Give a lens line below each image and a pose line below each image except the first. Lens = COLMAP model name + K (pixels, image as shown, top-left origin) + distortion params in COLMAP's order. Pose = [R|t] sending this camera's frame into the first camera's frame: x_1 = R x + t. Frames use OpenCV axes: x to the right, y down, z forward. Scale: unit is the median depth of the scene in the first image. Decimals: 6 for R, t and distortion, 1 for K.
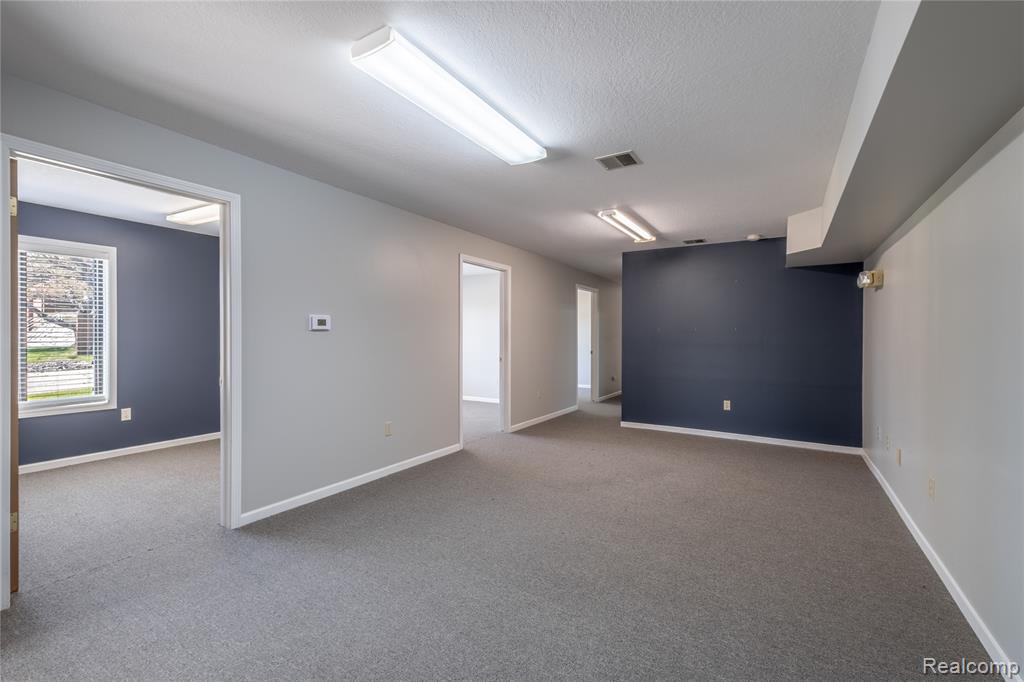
lens RADIAL K [[442.9, 0, 510.5], [0, 442.9, 340.3], [0, 0, 1]] dist [-0.002520, -0.000372]
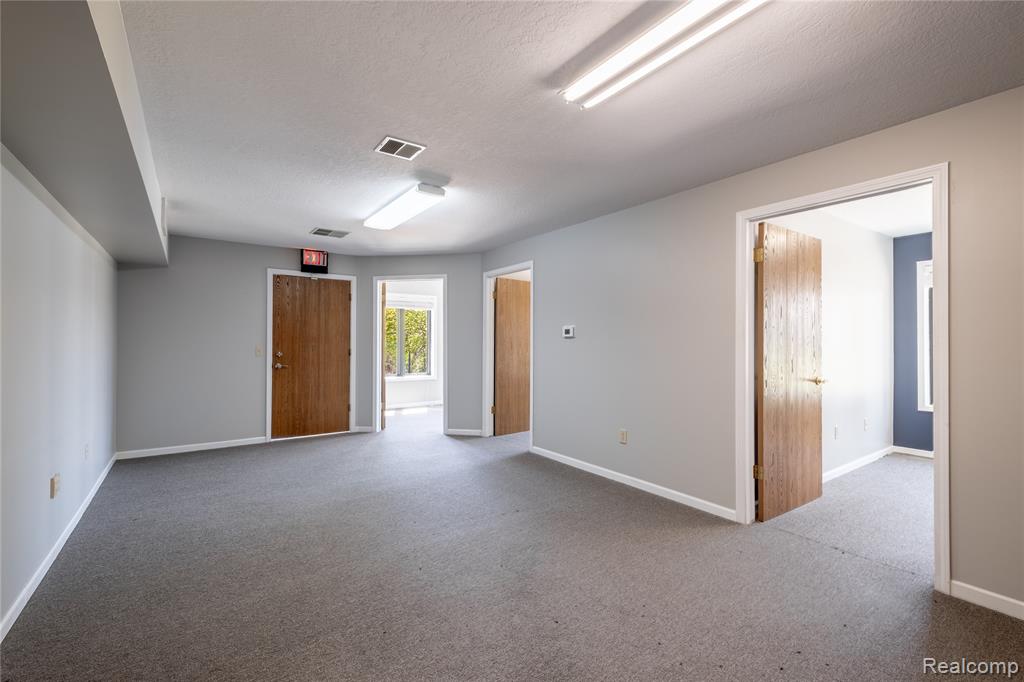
lens RADIAL K [[442.9, 0, 512.5], [0, 442.9, 342.6], [0, 0, 1]] dist [-0.002520, -0.000372]
pose [[-0.386171, 0.001922, -0.922425, 0.791472], [-0.013375, 0.999881, 0.007683, -0.014517], [0.922330, 0.015305, -0.386100, 1.254384]]
